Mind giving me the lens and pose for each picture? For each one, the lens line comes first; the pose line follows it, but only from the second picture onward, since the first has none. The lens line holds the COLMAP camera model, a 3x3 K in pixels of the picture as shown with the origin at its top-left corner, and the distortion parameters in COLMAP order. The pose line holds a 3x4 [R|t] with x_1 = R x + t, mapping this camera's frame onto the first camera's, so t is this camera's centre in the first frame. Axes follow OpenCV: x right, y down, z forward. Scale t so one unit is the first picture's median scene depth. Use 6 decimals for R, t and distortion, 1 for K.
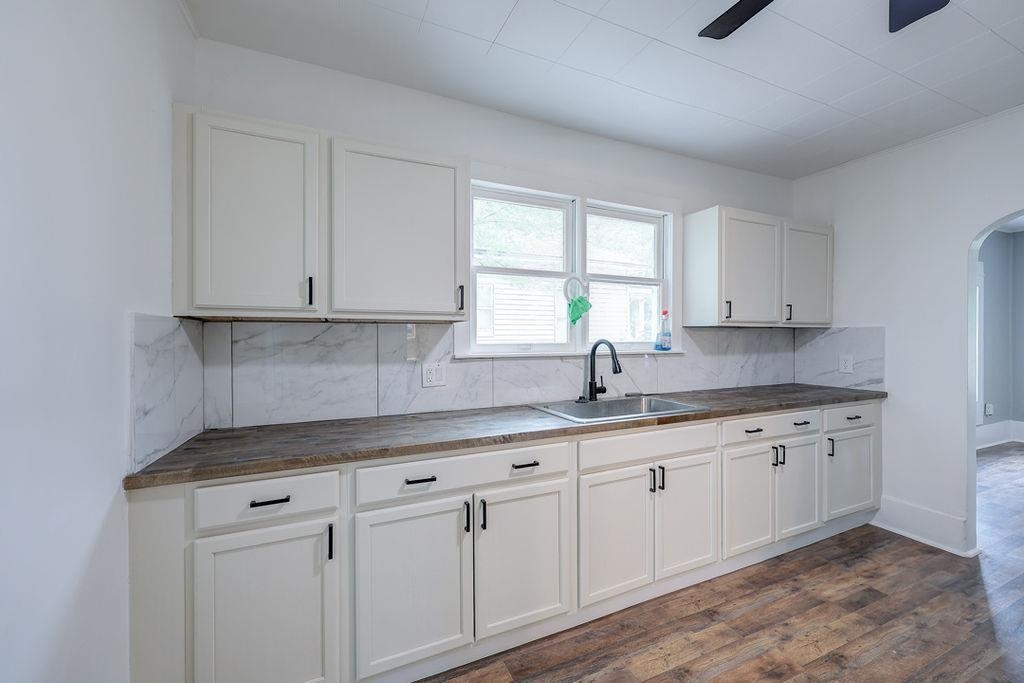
lens RADIAL K [[415.8, 0, 510.4], [0, 415.8, 337.5], [0, 0, 1]] dist [-0.001465, 0.000129]
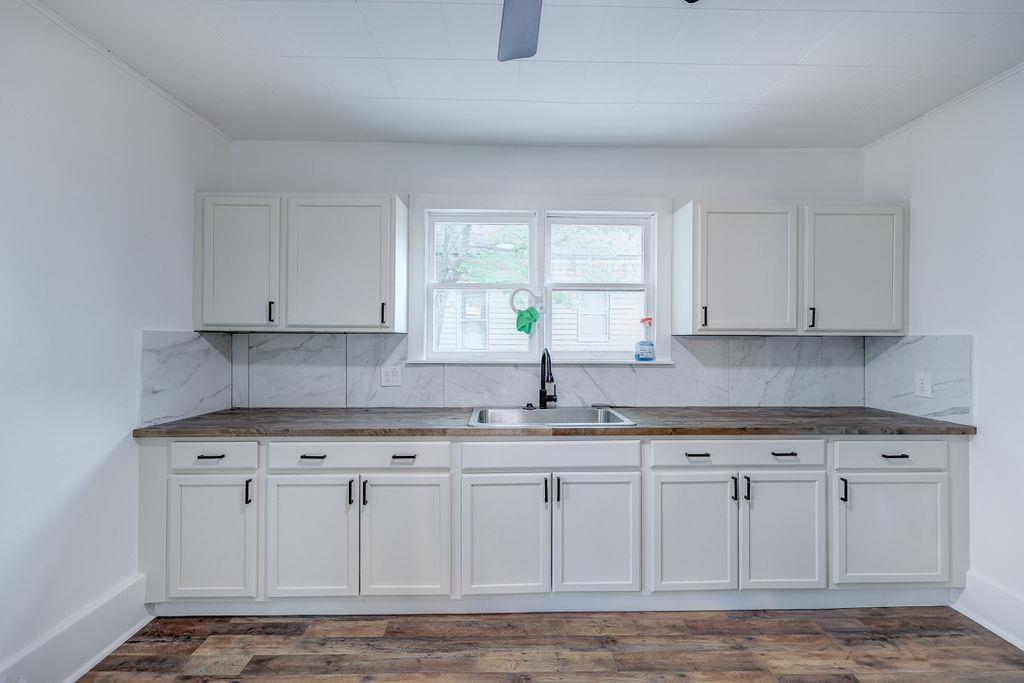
lens RADIAL K [[415.8, 0, 508.5], [0, 415.8, 338.2], [0, 0, 1]] dist [-0.001465, 0.000129]
pose [[0.918474, 0.002779, -0.395472, 0.576270], [-0.006061, 0.999957, -0.007051, -0.013986], [0.395435, 0.008873, 0.918451, 0.033146]]
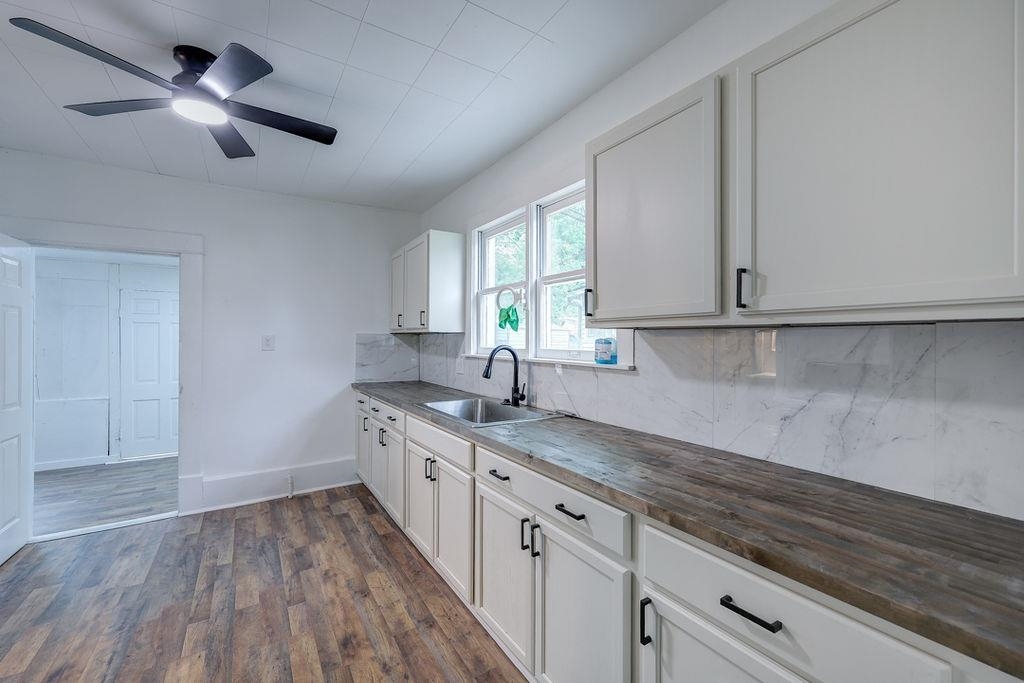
lens RADIAL K [[415.8, 0, 512.0], [0, 415.8, 340.2], [0, 0, 1]] dist [-0.001465, 0.000129]
pose [[0.144738, 0.001548, -0.989469, 1.326261], [-0.009051, 0.999959, 0.000240, -0.009668], [0.989429, 0.008920, 0.144746, 0.930352]]
